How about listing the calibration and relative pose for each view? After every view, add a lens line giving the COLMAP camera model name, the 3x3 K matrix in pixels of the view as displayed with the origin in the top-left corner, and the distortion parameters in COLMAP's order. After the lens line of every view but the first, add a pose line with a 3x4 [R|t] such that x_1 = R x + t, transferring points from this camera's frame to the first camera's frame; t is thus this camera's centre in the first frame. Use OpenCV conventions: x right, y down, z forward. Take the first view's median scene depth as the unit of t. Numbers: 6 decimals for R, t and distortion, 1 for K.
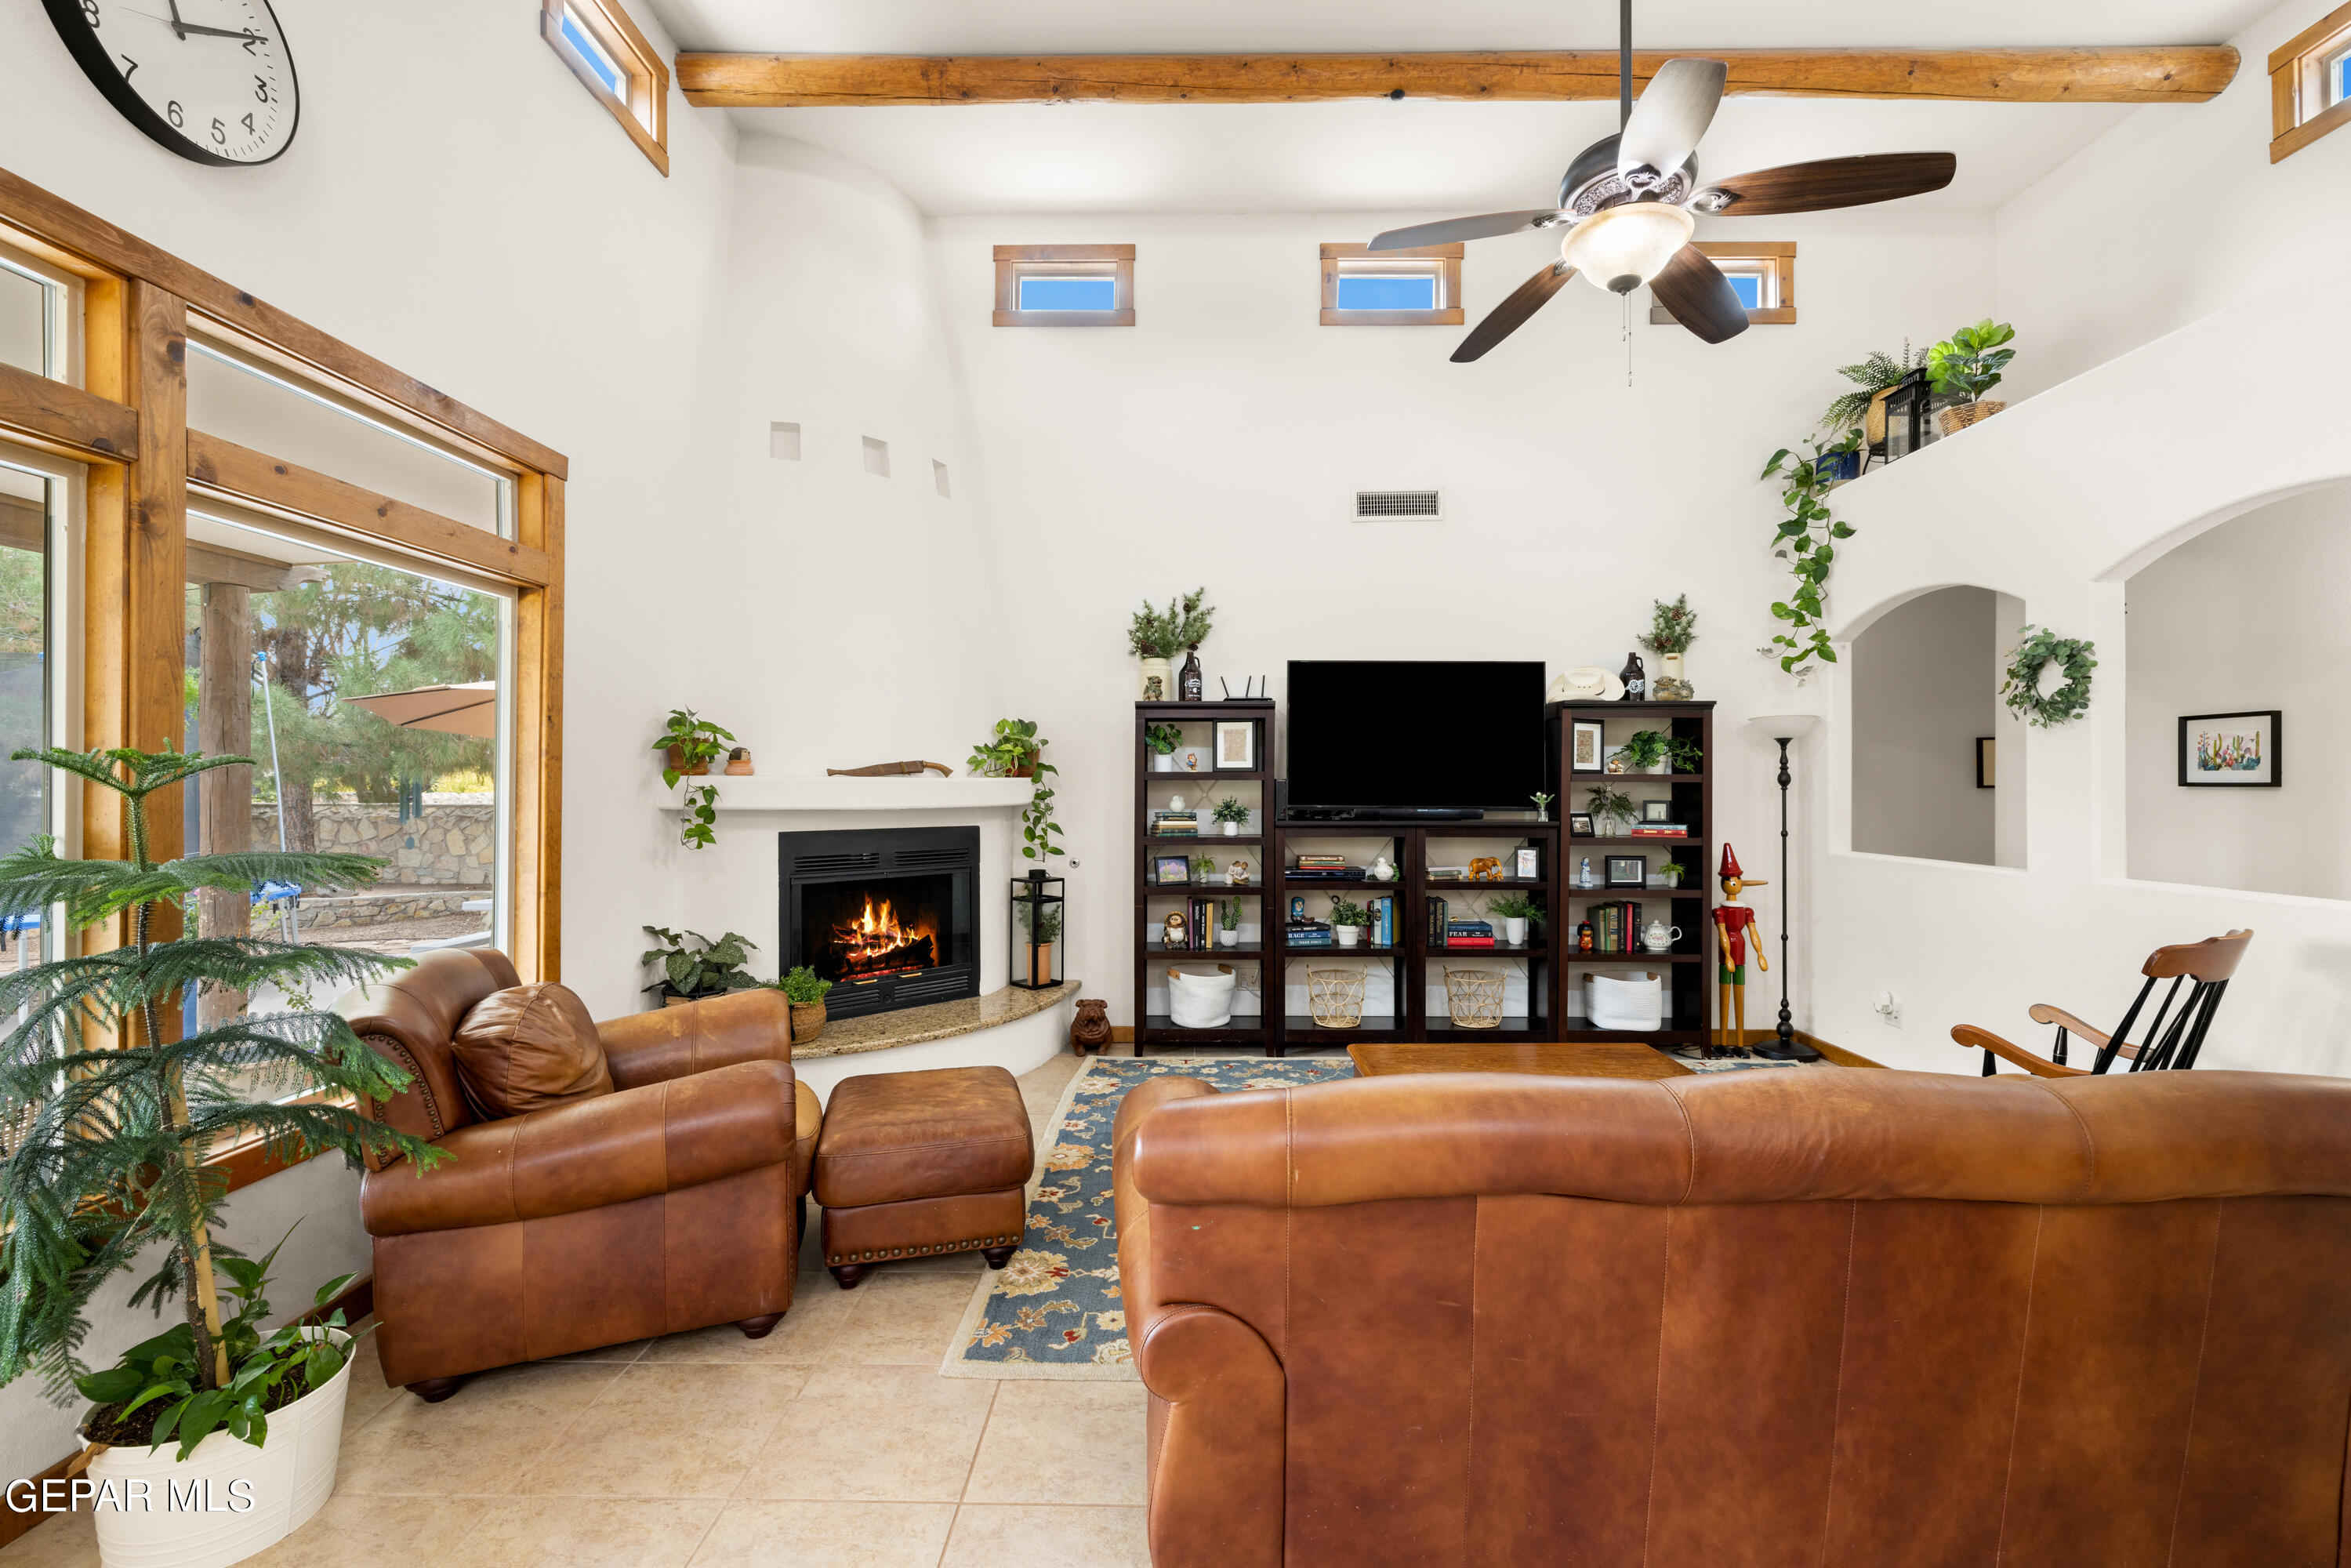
lens RADIAL K [[991.5, 0, 1180.7], [0, 991.5, 779.5], [0, 0, 1]] dist [-0.001995, -0.000213]
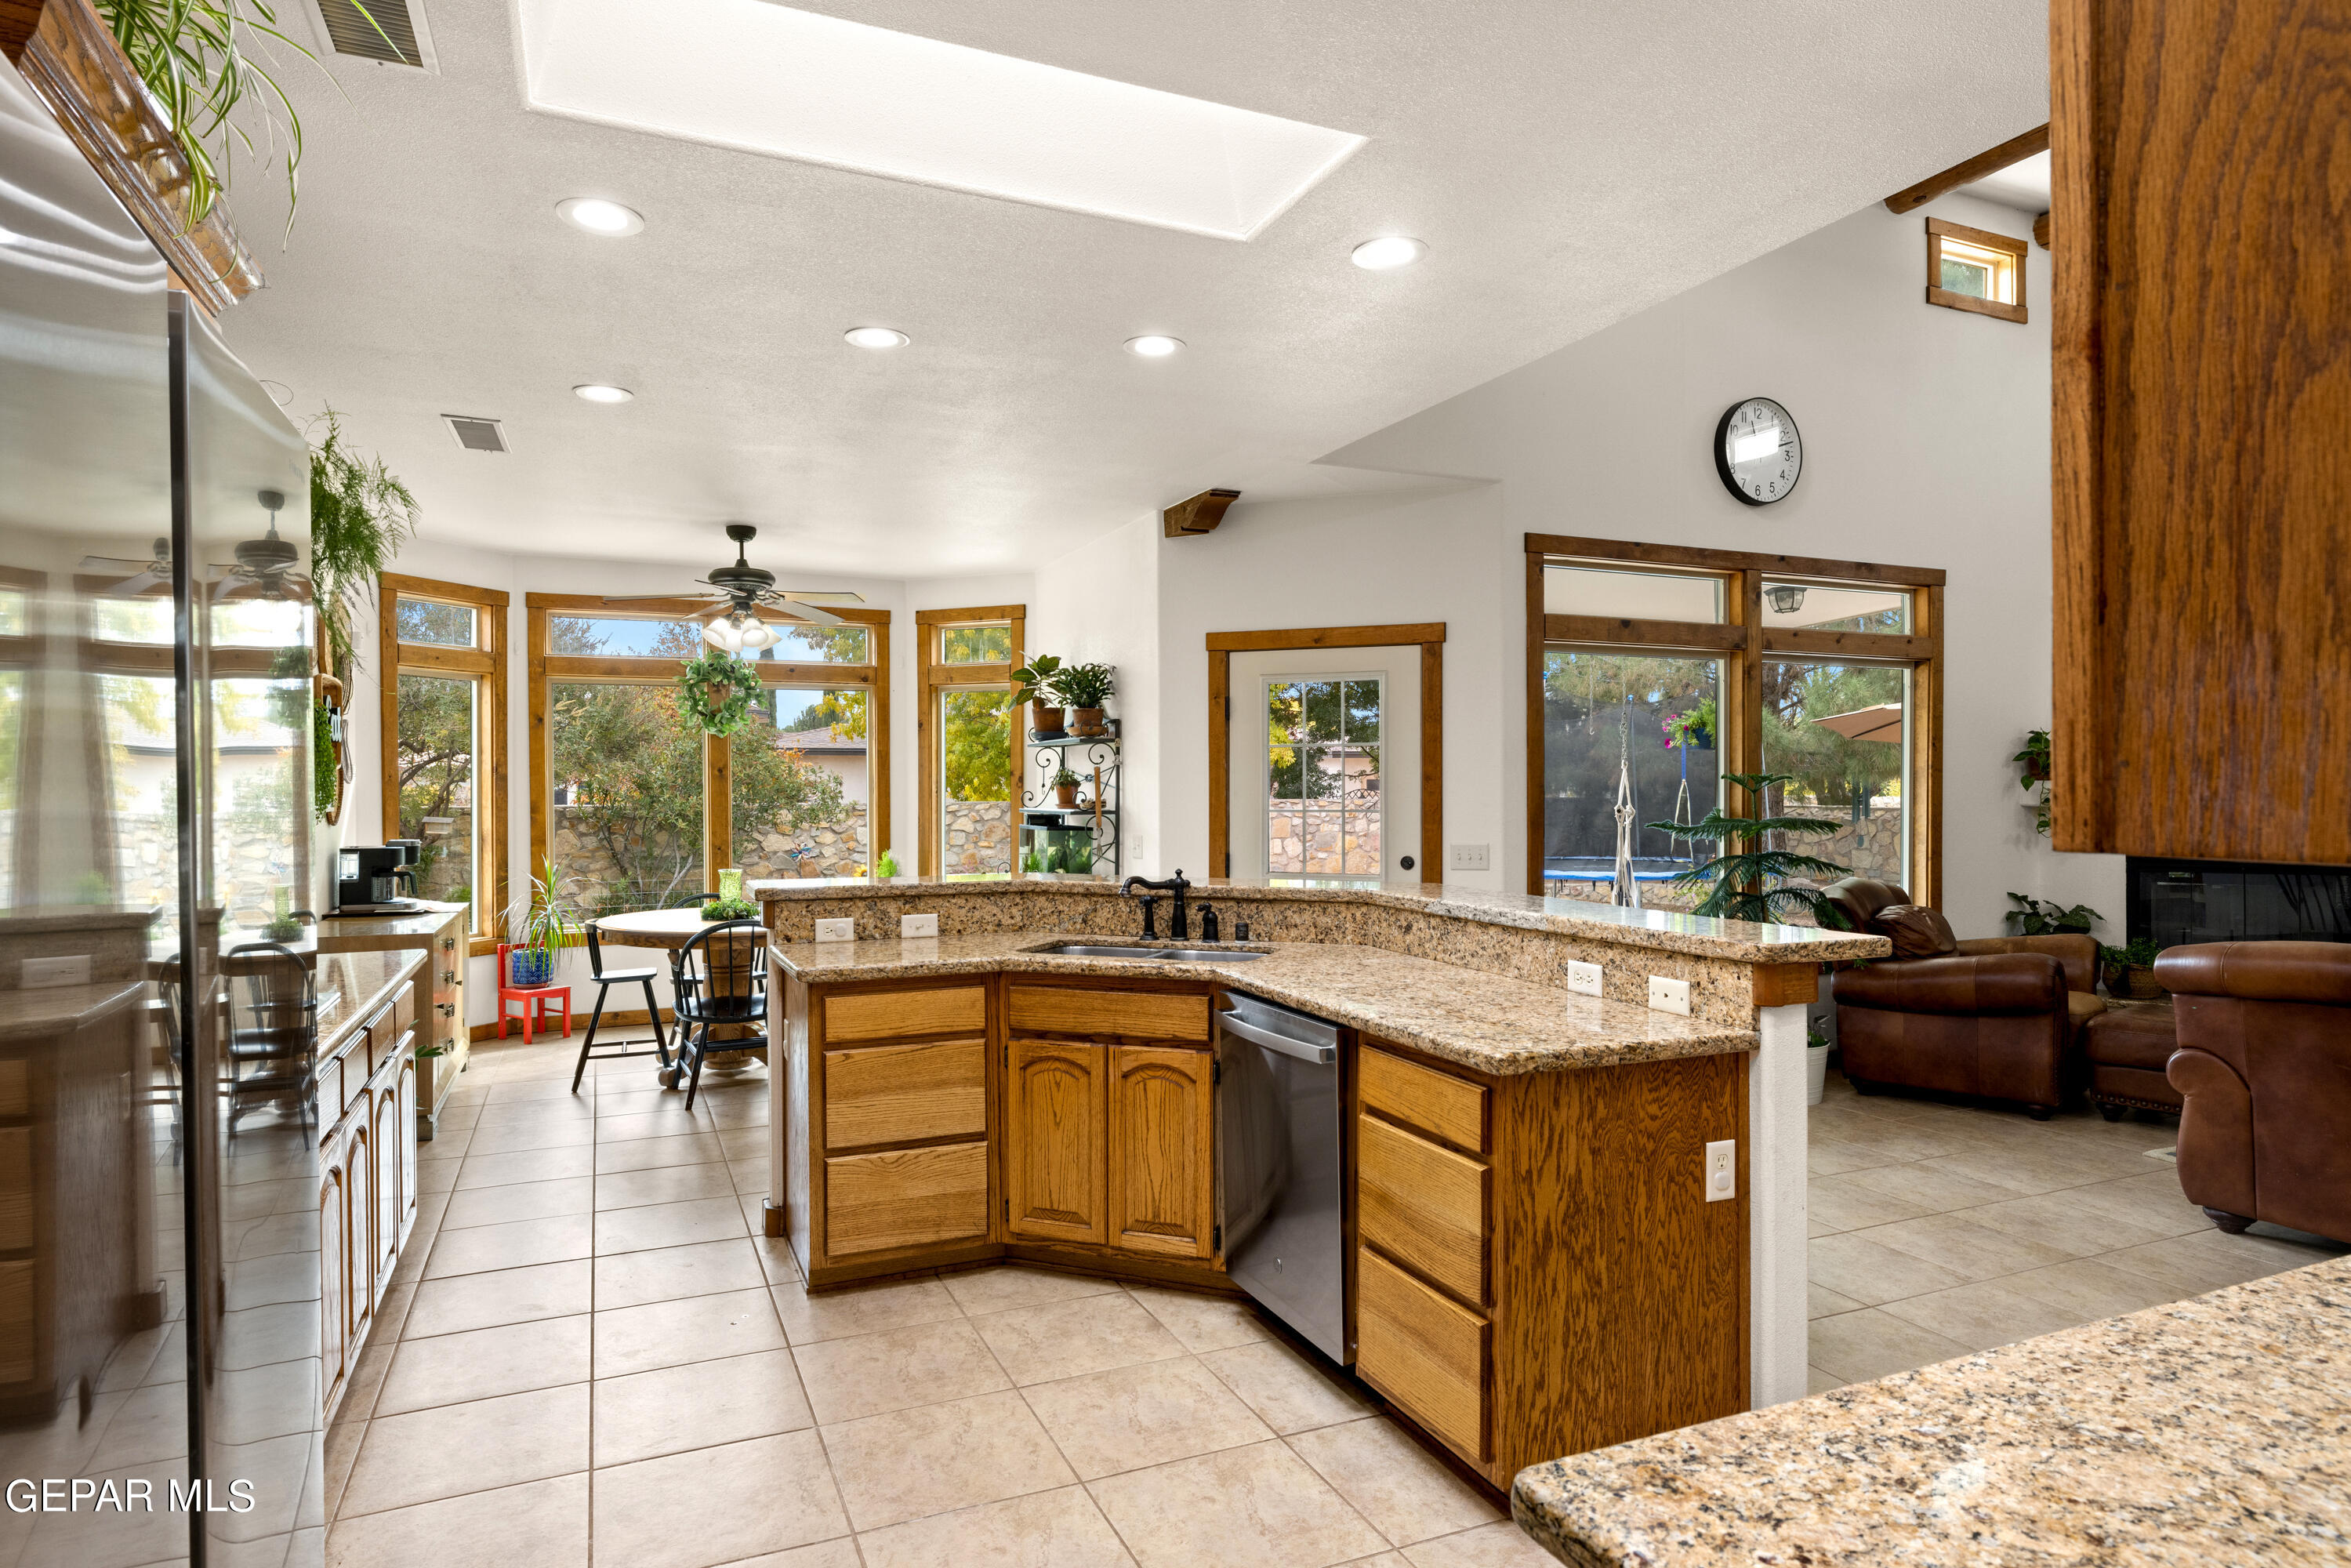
lens RADIAL K [[1311.4, 0, 1170.2], [0, 1311.4, 784.9], [0, 0, 1]] dist [-0.004409, -0.000787]
pose [[0.408651, -0.001578, -0.912689, 0.628199], [0.003451, 0.999994, -0.000184, -0.002221], [0.912684, -0.003074, 0.408654, -0.782408]]
